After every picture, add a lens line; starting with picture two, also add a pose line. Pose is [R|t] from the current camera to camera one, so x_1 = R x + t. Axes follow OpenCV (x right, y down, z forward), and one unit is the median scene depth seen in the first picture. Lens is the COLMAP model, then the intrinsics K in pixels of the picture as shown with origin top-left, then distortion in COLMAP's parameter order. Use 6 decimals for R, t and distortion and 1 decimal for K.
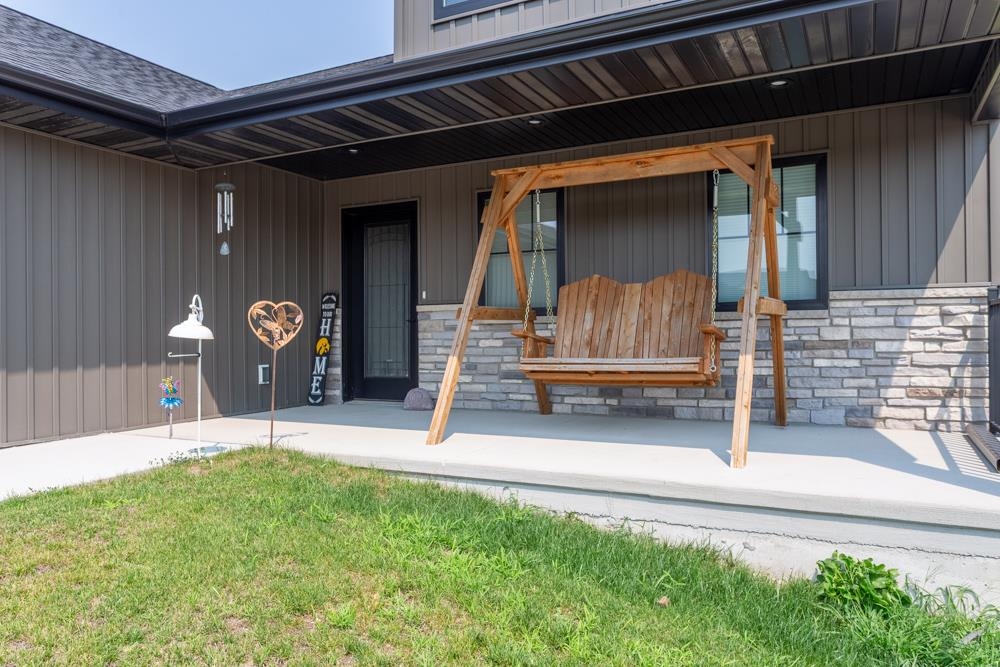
lens RADIAL K [[725.2, 0, 500.8], [0, 725.2, 333.1], [0, 0, 1]] dist [0.004528, 0.000402]
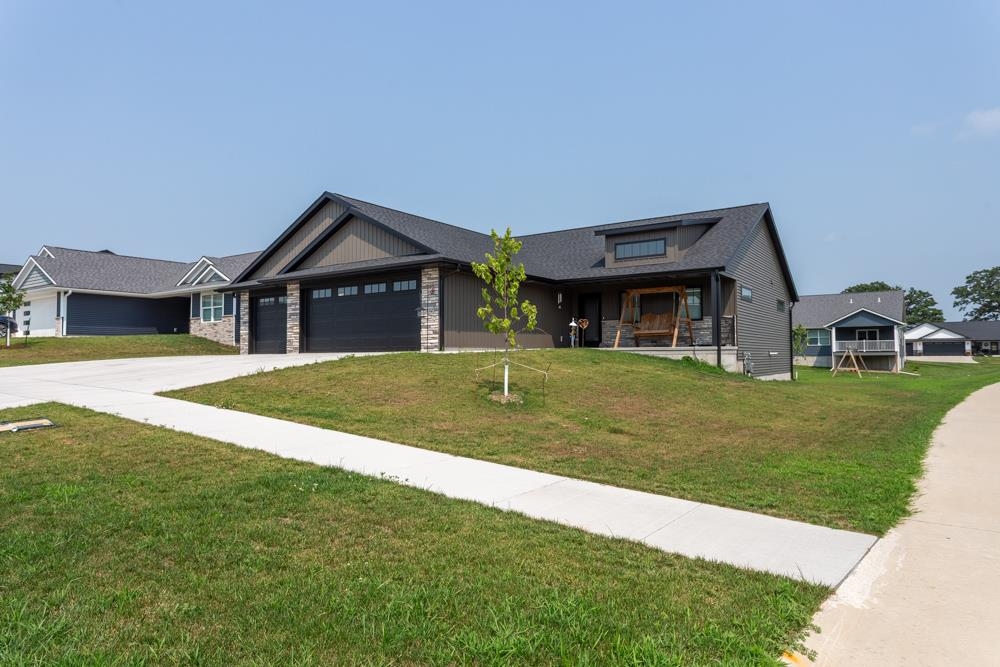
lens RADIAL K [[631.6, 0, 496.9], [0, 631.6, 334.2], [0, 0, 1]] dist [0.001426, 0.000014]
pose [[0.988156, 0.000053, -0.153455, -0.212316], [-0.004157, 0.999642, -0.026425, 0.163434], [0.153399, 0.026750, 0.987802, -3.126821]]
